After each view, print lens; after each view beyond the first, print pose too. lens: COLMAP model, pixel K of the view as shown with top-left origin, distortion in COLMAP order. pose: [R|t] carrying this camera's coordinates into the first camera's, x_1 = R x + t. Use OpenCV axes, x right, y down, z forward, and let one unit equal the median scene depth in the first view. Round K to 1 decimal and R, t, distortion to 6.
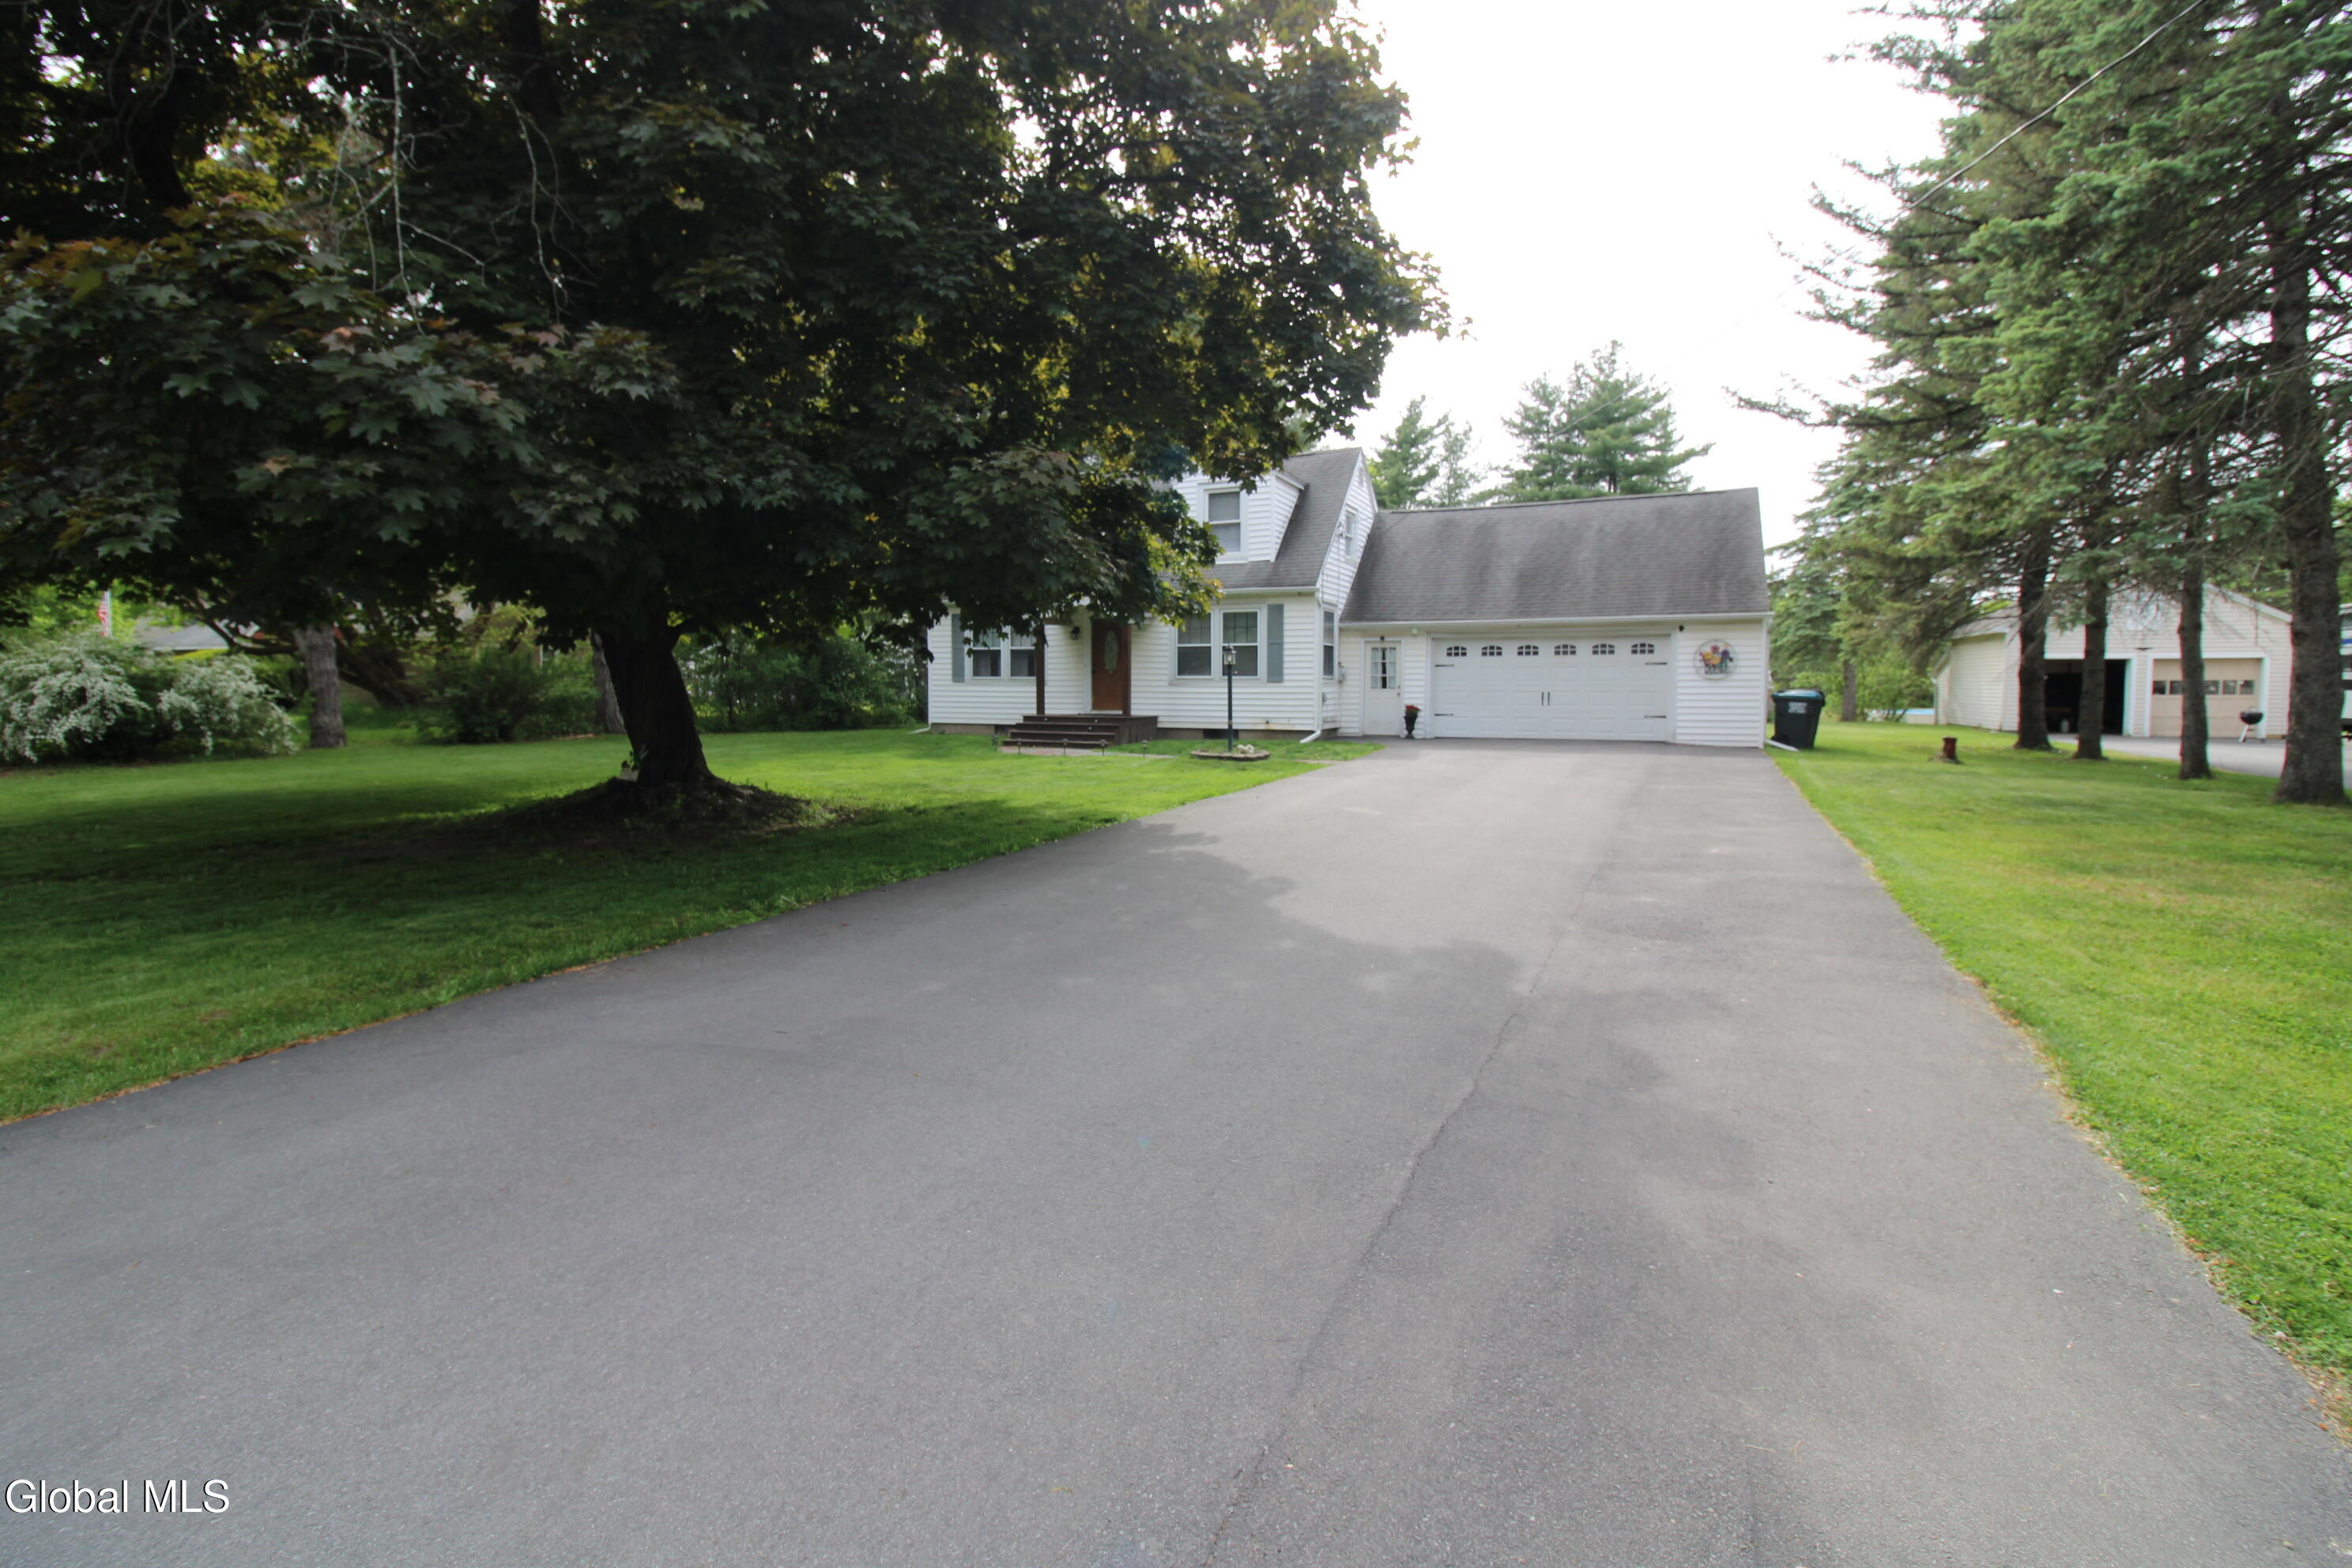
lens RADIAL K [[1083.5, 0, 1167.6], [0, 1083.5, 756.9], [0, 0, 1]] dist [0.000270, -0.009588]
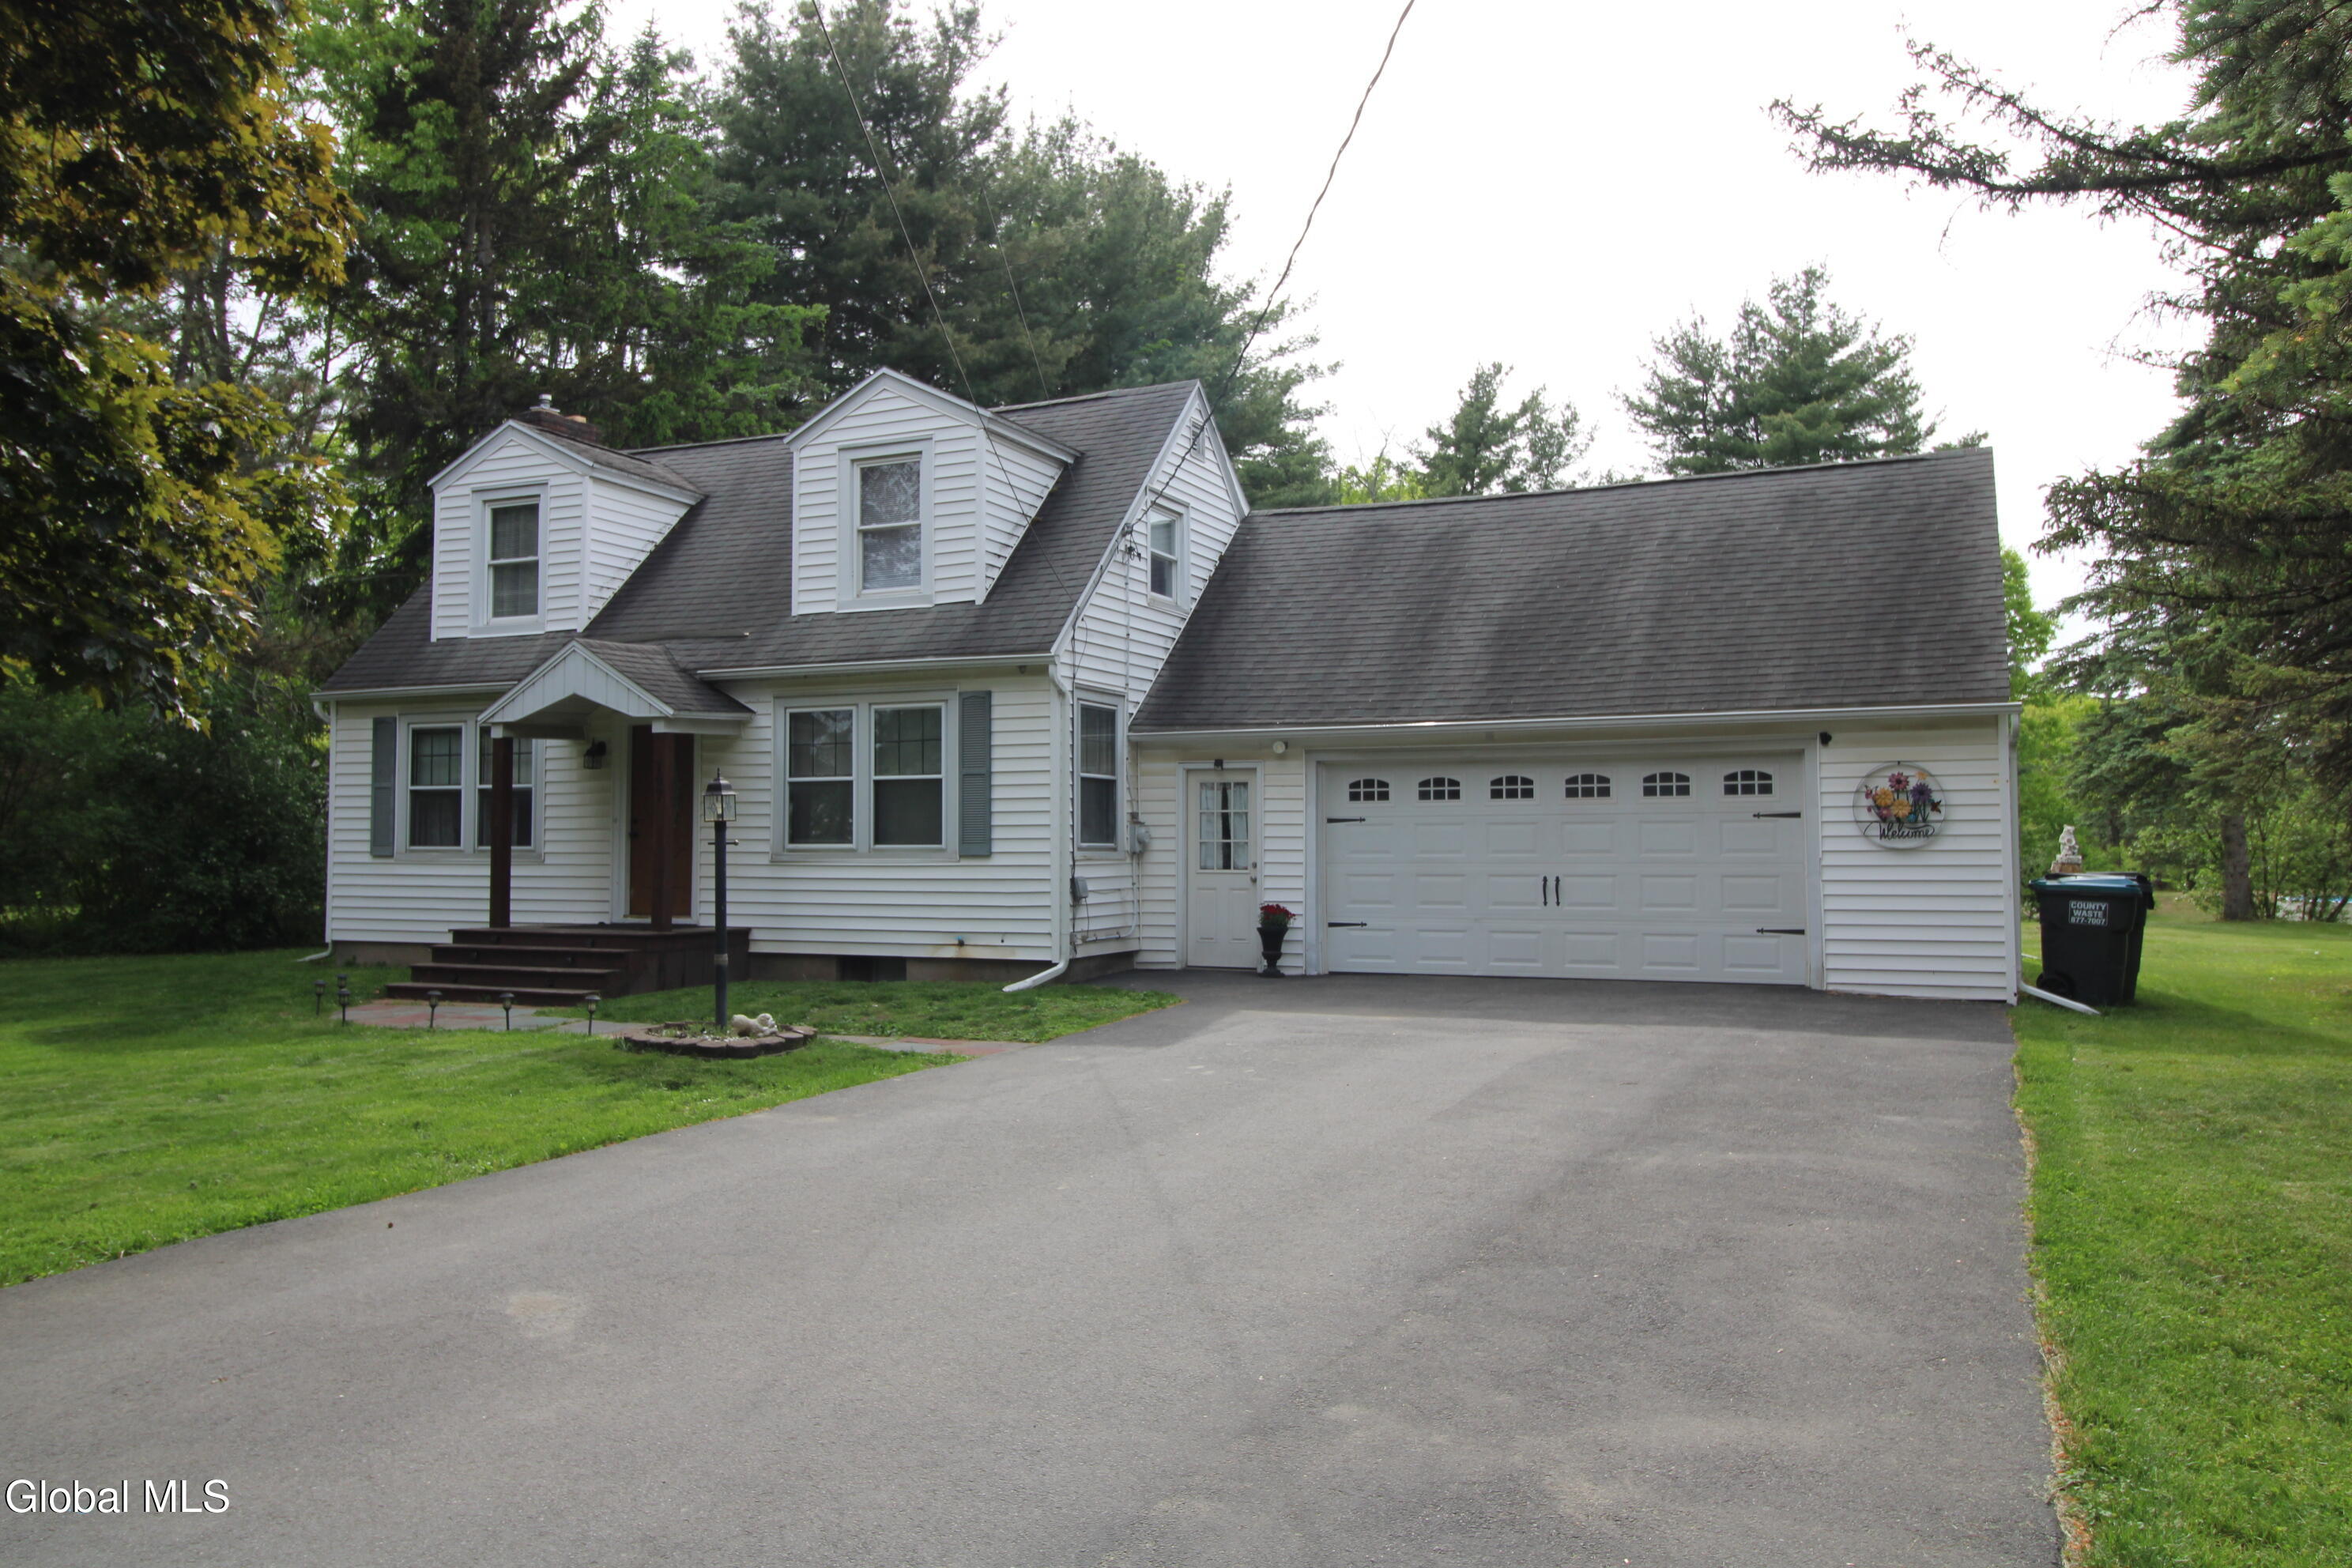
lens RADIAL K [[1730.1, 0, 1166.6], [0, 1730.1, 773.3], [0, 0, 1]] dist [0.011336, -0.003621]
pose [[0.999994, -0.003430, -0.000305, 0.173758], [0.003377, 0.994132, -0.108126, -0.022836], [0.000674, 0.108124, 0.994137, 0.241727]]
